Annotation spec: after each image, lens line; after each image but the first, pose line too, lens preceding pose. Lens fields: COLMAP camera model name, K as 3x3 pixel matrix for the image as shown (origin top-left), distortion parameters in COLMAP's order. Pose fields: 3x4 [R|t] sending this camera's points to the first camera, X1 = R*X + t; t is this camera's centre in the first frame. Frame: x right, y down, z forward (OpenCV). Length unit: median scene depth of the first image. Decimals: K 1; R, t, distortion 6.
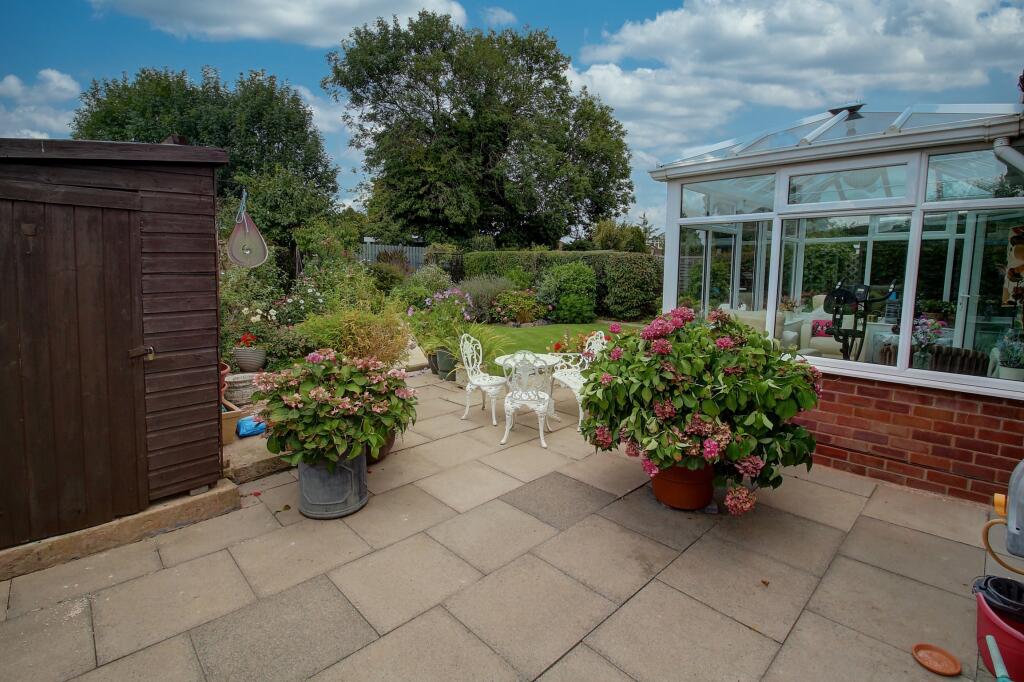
lens RADIAL K [[474.6, 0, 511.2], [0, 474.6, 324.7], [0, 0, 1]] dist [0.000877, -0.014165]
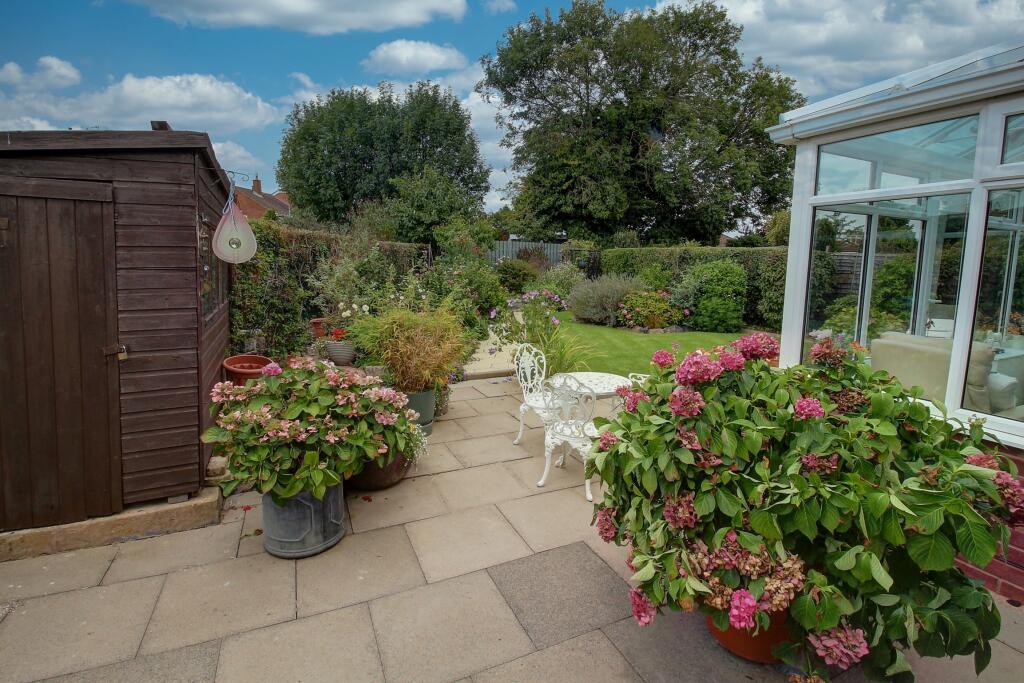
lens RADIAL K [[474.6, 0, 511.2], [0, 474.6, 325.2], [0, 0, 1]] dist [0.000877, -0.014165]
pose [[0.945383, 0.049815, -0.322133, 0.199091], [-0.047714, 0.998757, 0.014419, -0.031995], [0.322451, 0.001739, 0.946584, 0.249920]]
